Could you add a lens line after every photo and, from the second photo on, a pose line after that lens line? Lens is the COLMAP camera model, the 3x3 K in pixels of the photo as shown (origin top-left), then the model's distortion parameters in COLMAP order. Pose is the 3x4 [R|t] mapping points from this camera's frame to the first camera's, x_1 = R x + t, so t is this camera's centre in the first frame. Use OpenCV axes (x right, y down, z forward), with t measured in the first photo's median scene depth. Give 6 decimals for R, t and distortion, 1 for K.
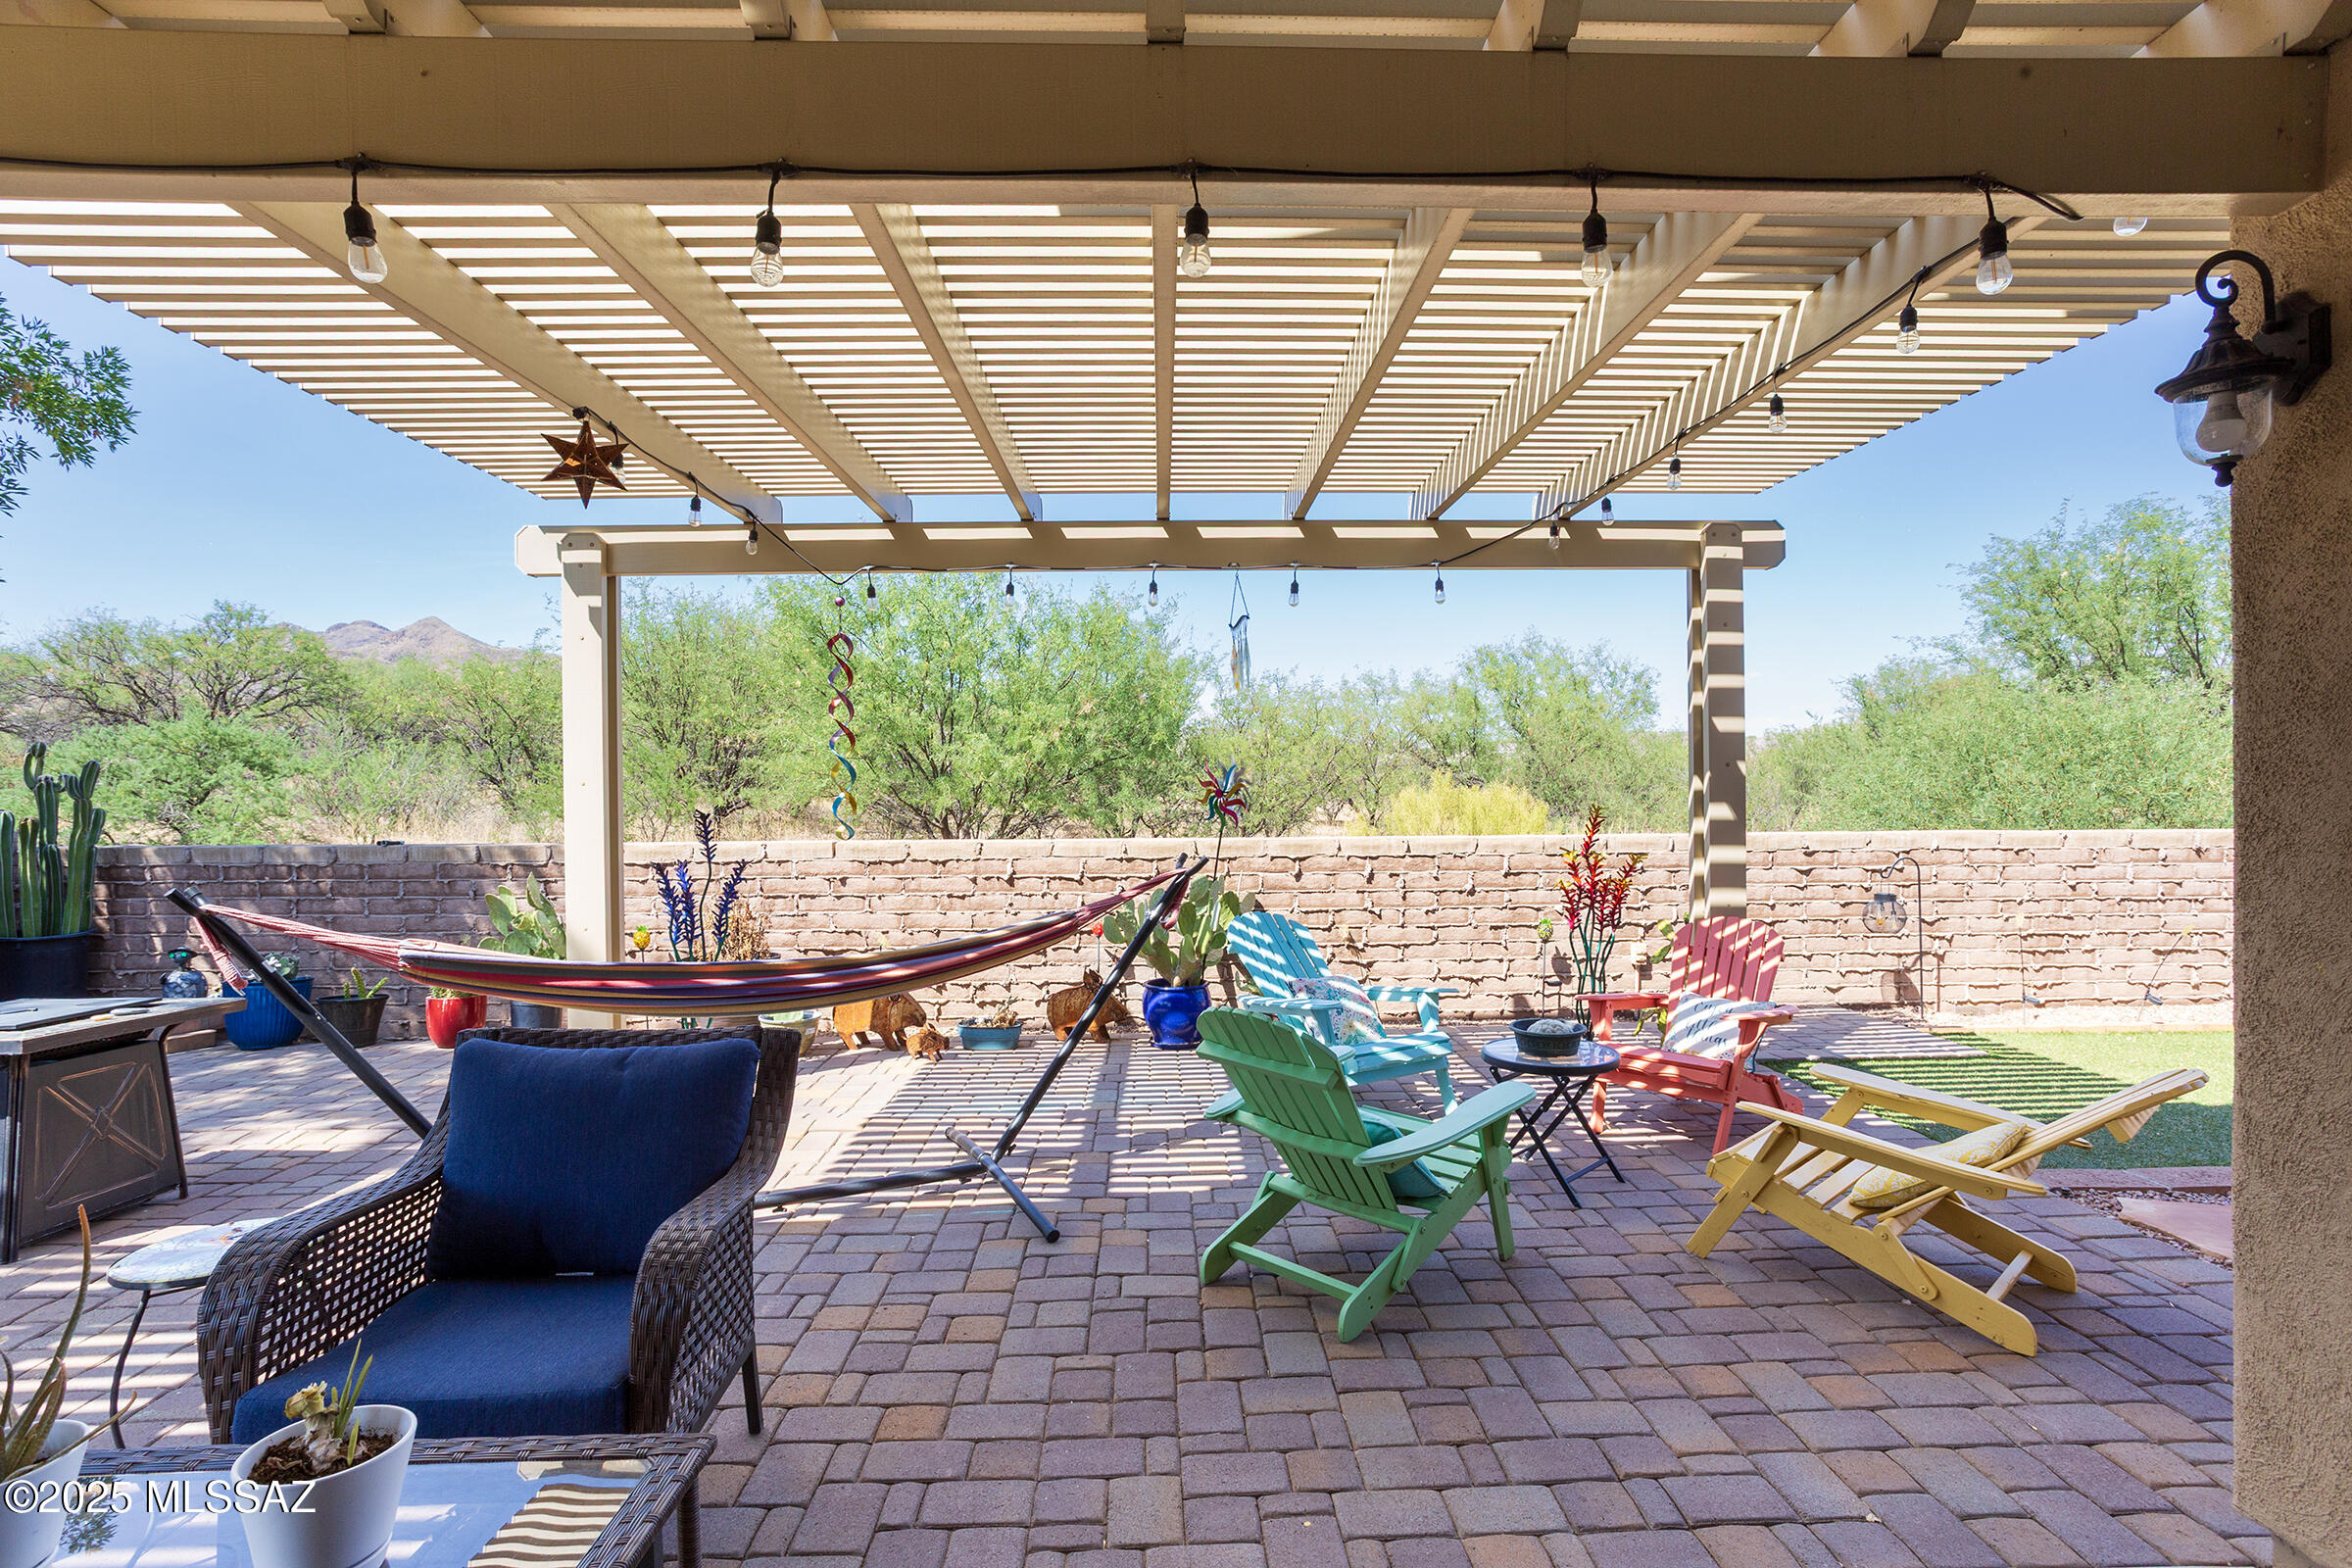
lens RADIAL K [[1164.8, 0, 1176.0], [0, 1164.8, 784.0], [0, 0, 1]] dist [-0.025551, 0.000696]
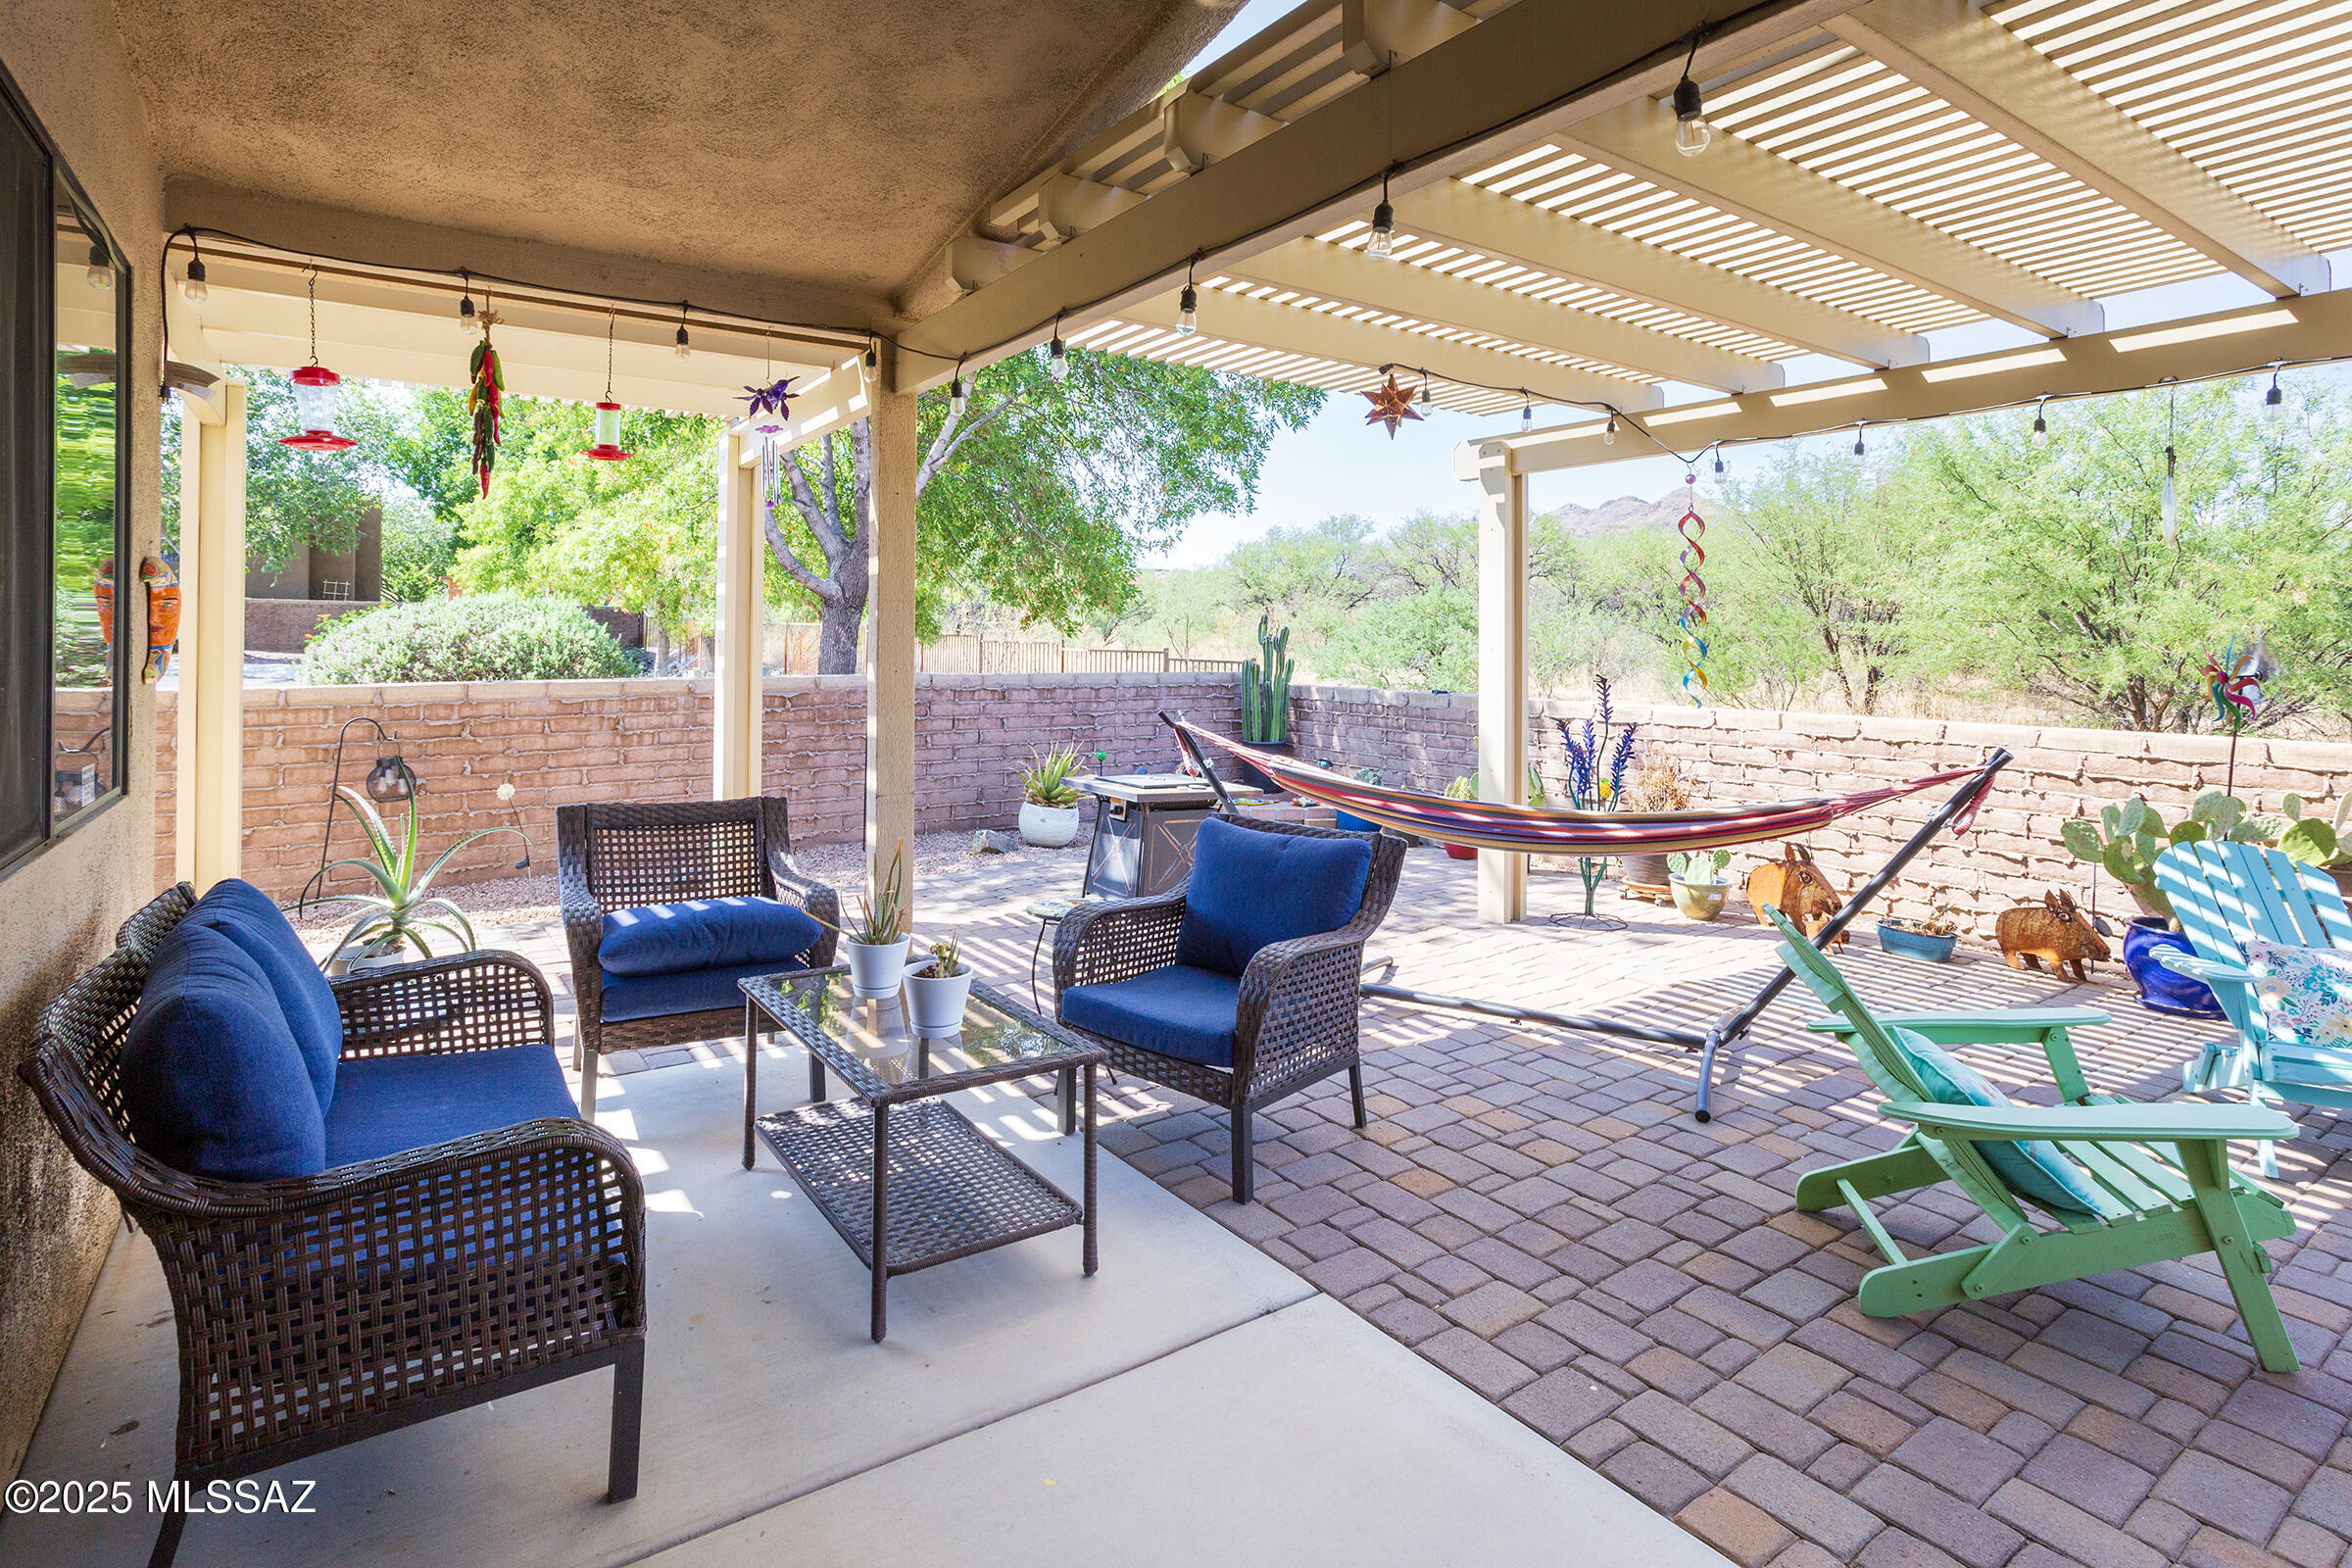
lens RADIAL K [[1178.9, 0, 1177.3], [0, 1178.9, 632.2], [0, 0, 1]] dist [-0.025087, 0.001314]
pose [[0.553054, 0.008086, -0.833106, 0.326007], [-0.016997, 0.999854, -0.001580, -0.010730], [0.832972, 0.015034, 0.553111, 0.044783]]
